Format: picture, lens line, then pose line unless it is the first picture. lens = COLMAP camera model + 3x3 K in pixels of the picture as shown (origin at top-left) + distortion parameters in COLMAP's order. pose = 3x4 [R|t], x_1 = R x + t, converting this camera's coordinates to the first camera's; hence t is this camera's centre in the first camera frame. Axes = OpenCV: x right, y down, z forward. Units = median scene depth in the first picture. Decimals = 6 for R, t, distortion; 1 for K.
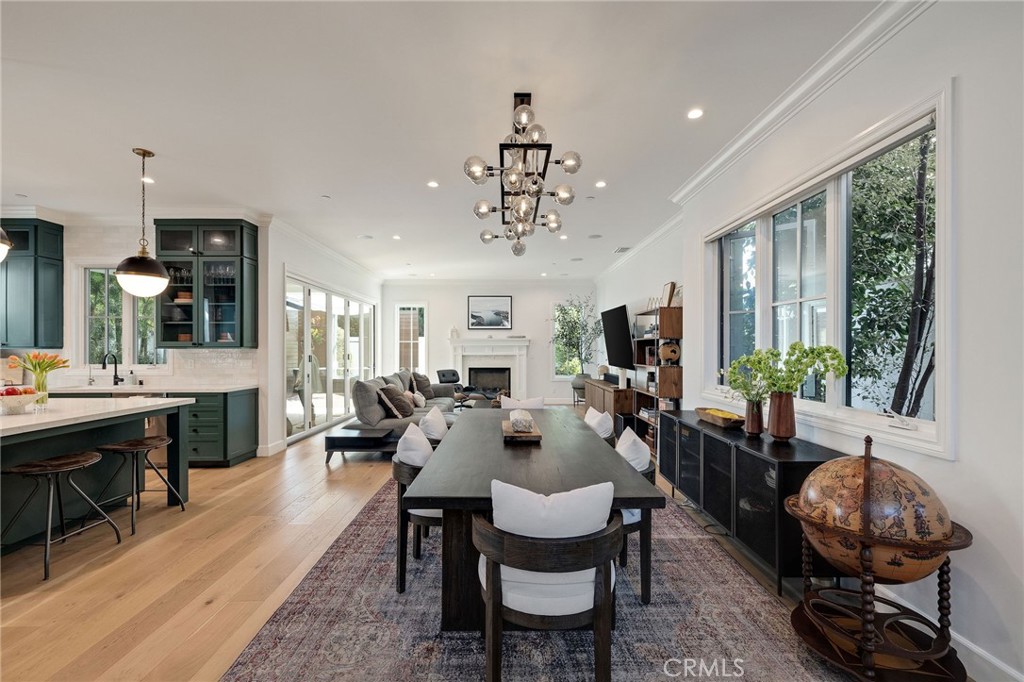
lens RADIAL K [[433.5, 0, 513.4], [0, 433.5, 350.9], [0, 0, 1]] dist [0.000514, -0.000231]
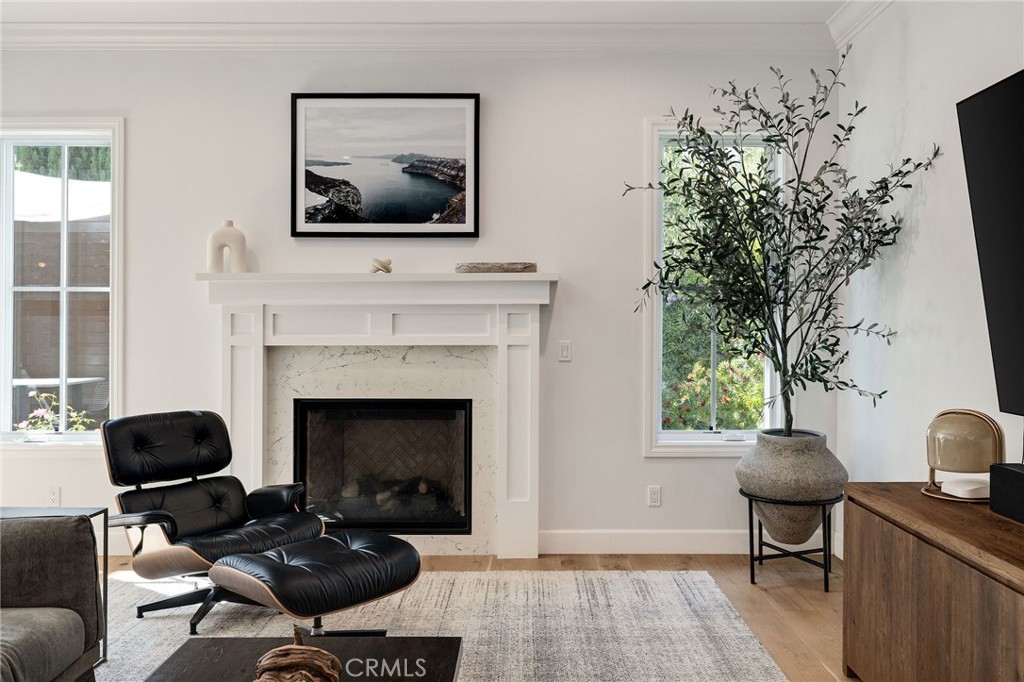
lens RADIAL K [[821.6, 0, 536.4], [0, 821.6, 329.2], [0, 0, 1]] dist [0.000912, 0.003913]
pose [[0.999932, 0.003486, -0.011085, 0.059900], [-0.003521, 0.999989, -0.003159, 0.003205], [0.011074, 0.003198, 0.999934, 1.007865]]
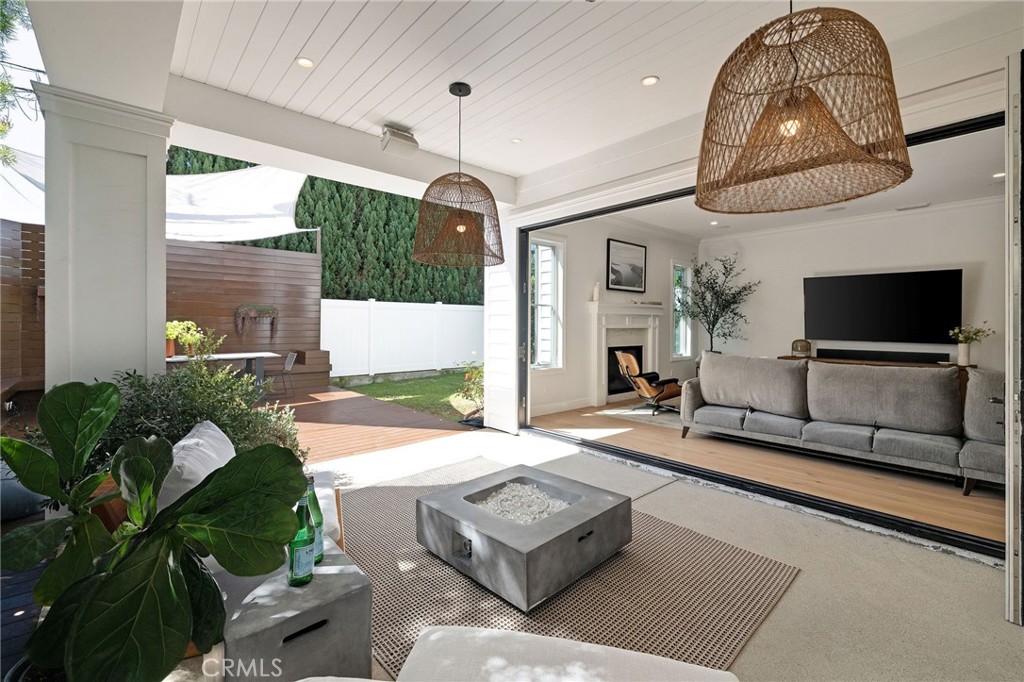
lens RADIAL K [[433.5, 0, 506.6], [0, 433.5, 328.2], [0, 0, 1]] dist [0.000514, -0.000231]
pose [[0.769177, 0.001152, 0.639035, -1.168626], [-0.004114, 0.999987, 0.003149, 0.014856], [-0.639023, -0.005052, 0.769171, 1.072380]]
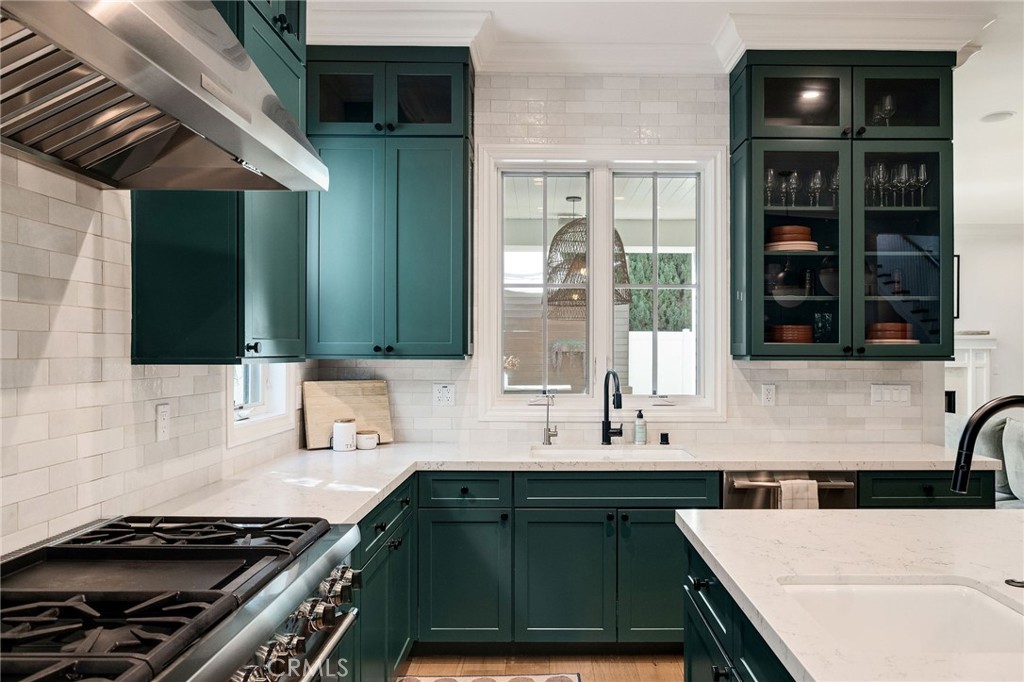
lens RADIAL K [[685.4, 0, 563.6], [0, 685.4, 354.9], [0, 0, 1]] dist [0.008991, 0.000236]
pose [[0.999986, 0.003148, 0.004356, -0.888647], [-0.003155, 0.999994, 0.001622, -0.009354], [-0.004351, -0.001635, 0.999989, 0.297056]]
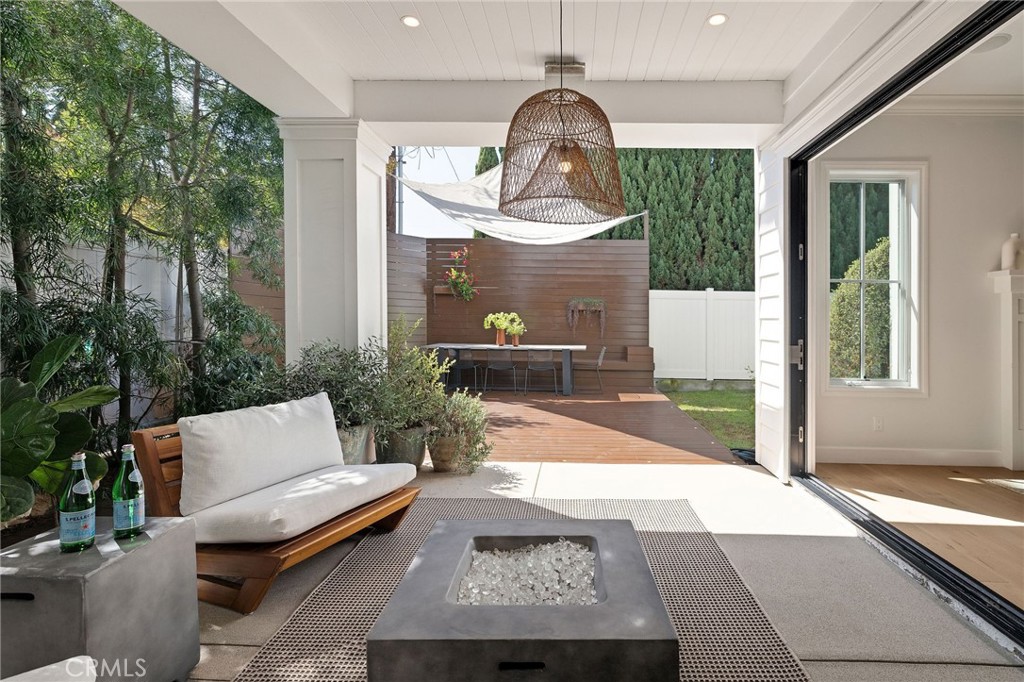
lens RADIAL K [[496.1, 0, 563.1], [0, 496.1, 326.7], [0, 0, 1]] dist [-0.002716, -0.001087]
pose [[0.998415, 0.017980, -0.053325, -0.841323], [-0.017648, 0.999822, 0.006687, 0.031929], [0.053436, -0.005735, 0.998555, 1.082155]]
